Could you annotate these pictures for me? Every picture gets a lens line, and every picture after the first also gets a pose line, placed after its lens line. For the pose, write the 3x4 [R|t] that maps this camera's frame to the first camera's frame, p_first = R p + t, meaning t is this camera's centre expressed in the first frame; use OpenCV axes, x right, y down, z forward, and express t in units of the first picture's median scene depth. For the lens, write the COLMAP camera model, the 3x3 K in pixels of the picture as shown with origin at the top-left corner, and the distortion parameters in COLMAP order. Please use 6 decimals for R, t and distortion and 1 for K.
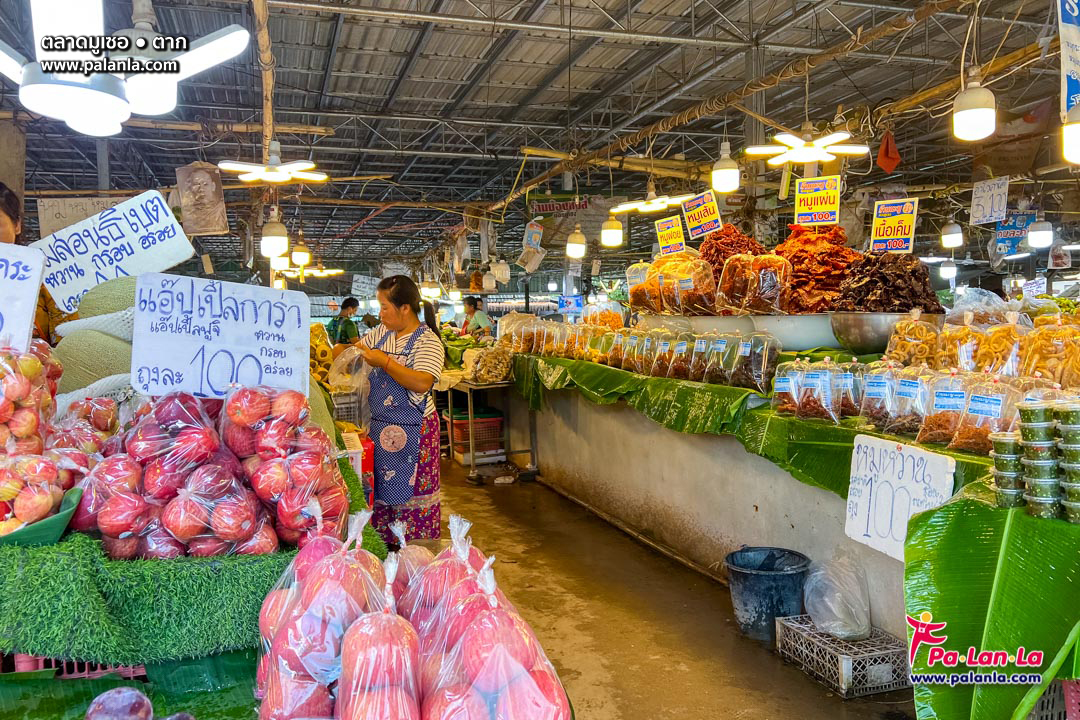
lens RADIAL K [[838.9, 0, 540.6], [0, 838.9, 340.7], [0, 0, 1]] dist [0.066701, -0.101306]
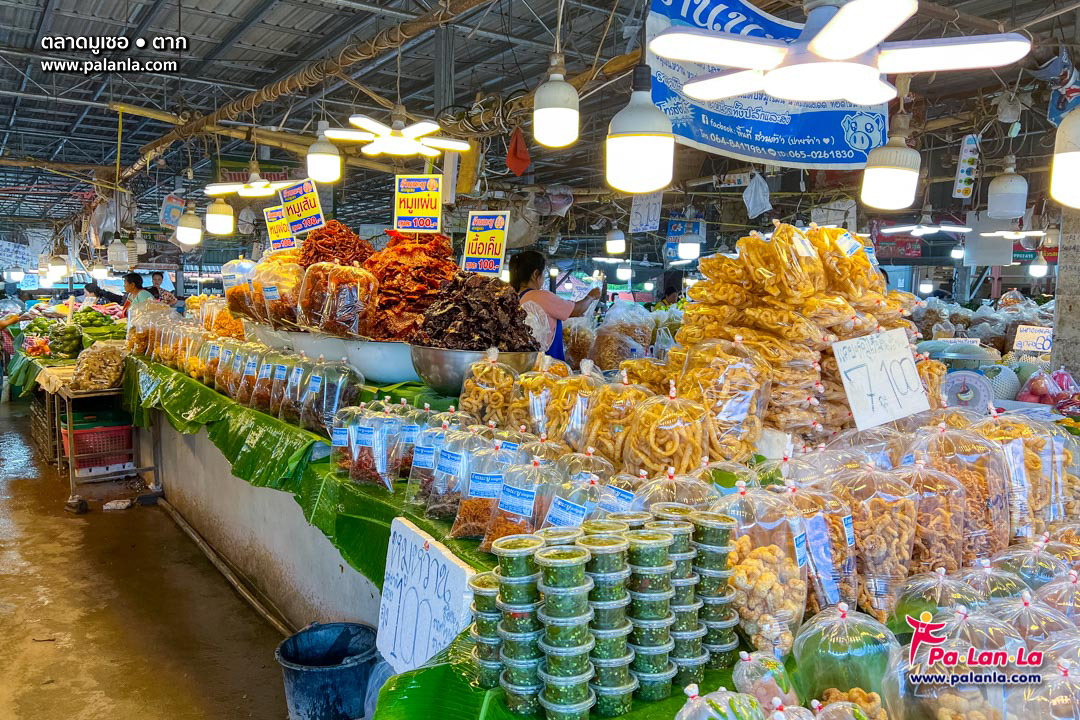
lens RADIAL K [[810.9, 0, 540.0], [0, 810.9, 360.0], [0, 0, 1]] dist [0.077925, -0.121673]
pose [[0.952533, 0.009244, 0.304296, 0.202510], [-0.025532, 0.998443, 0.049592, -0.054639], [-0.303364, -0.055007, 0.951286, 0.191595]]
